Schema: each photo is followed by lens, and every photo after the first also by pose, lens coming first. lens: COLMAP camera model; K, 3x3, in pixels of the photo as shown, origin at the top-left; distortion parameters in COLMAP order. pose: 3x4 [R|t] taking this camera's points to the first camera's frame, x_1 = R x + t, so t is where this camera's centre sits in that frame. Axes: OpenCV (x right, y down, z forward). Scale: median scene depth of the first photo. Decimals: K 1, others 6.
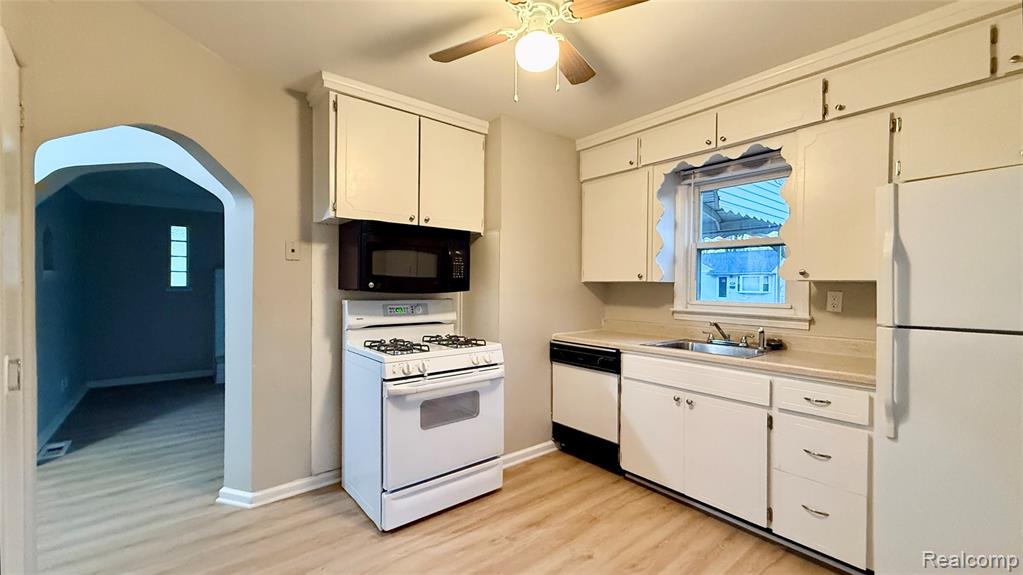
lens RADIAL K [[407.9, 0, 506.7], [0, 407.9, 288.8], [0, 0, 1]] dist [-0.000277, 0.000143]
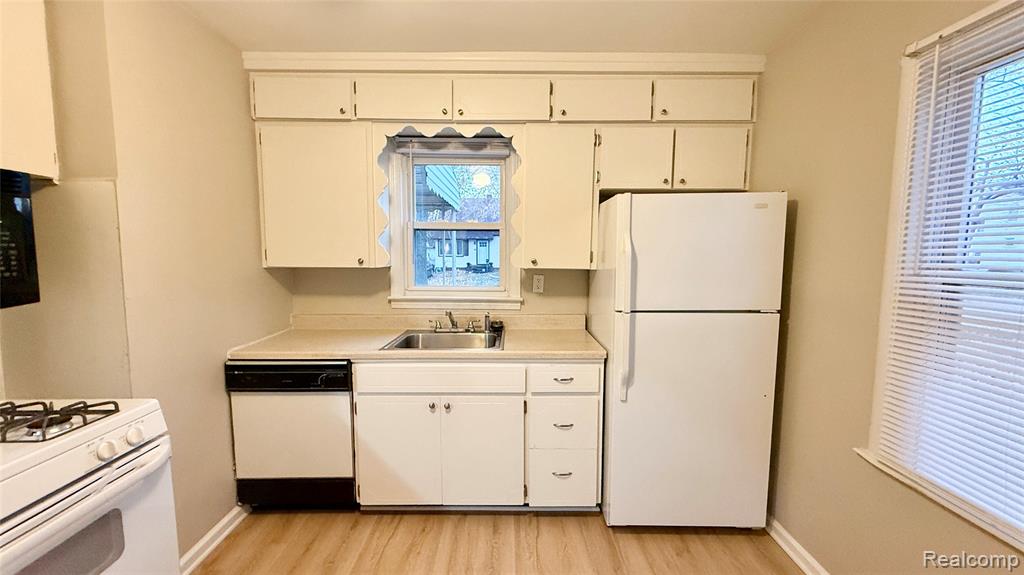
lens RADIAL K [[408.3, 0, 507.2], [0, 408.3, 288.8], [0, 0, 1]] dist [-0.000277, 0.000143]
pose [[0.621818, -0.077325, 0.779335, -0.129060], [0.007043, 0.995626, 0.093165, -0.053400], [-0.783130, -0.052443, 0.619643, 0.299253]]
